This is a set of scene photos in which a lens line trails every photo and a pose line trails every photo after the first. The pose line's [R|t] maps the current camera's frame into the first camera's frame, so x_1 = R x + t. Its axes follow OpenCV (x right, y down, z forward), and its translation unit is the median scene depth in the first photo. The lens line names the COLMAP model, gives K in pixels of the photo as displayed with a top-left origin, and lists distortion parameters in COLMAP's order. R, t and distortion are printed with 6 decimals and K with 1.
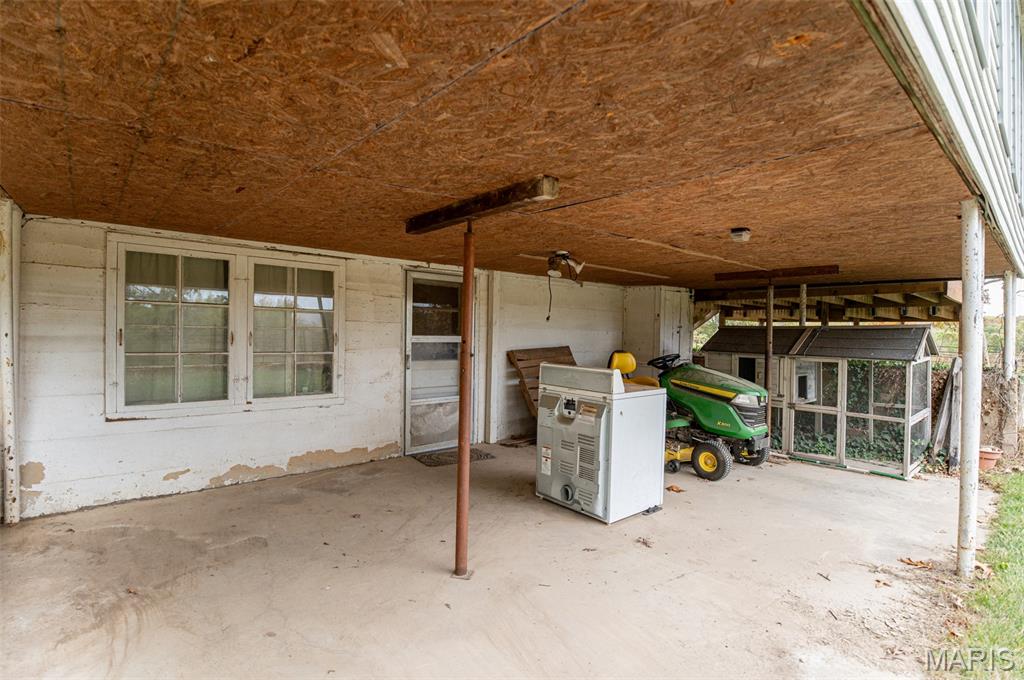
lens RADIAL K [[498.2, 0, 514.5], [0, 498.2, 338.5], [0, 0, 1]] dist [-0.023635, -0.004365]
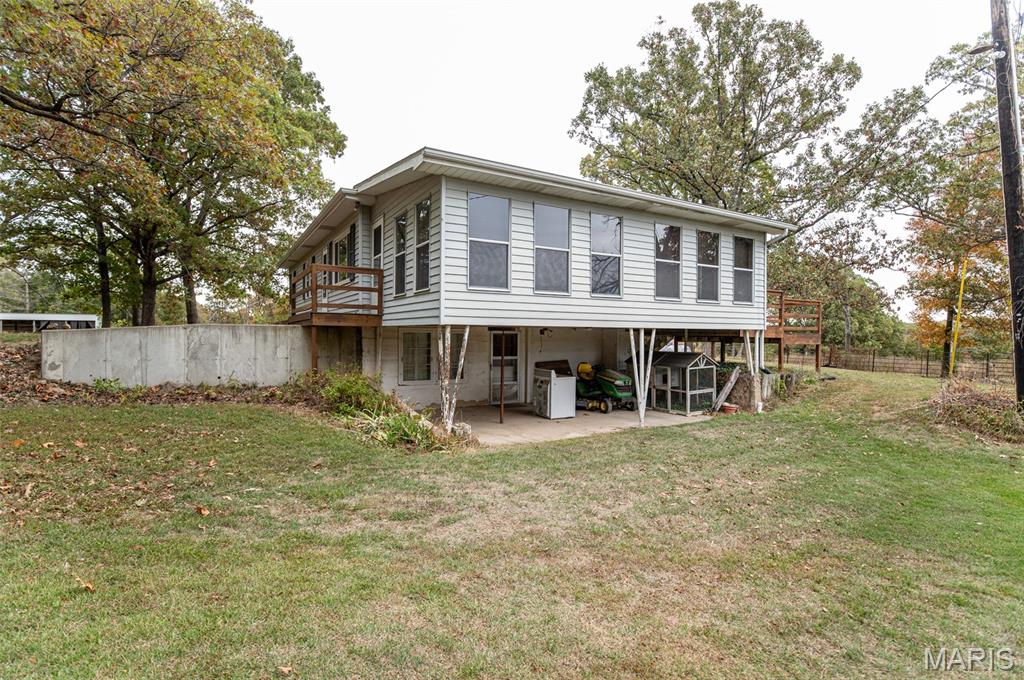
lens RADIAL K [[498.2, 0, 511.8], [0, 498.2, 336.6], [0, 0, 1]] dist [-0.023635, -0.004365]
pose [[0.980548, -0.009152, -0.196065, 0.429429], [0.007284, 0.999921, -0.010246, -0.091617], [0.196144, 0.008619, 0.980537, -1.627124]]
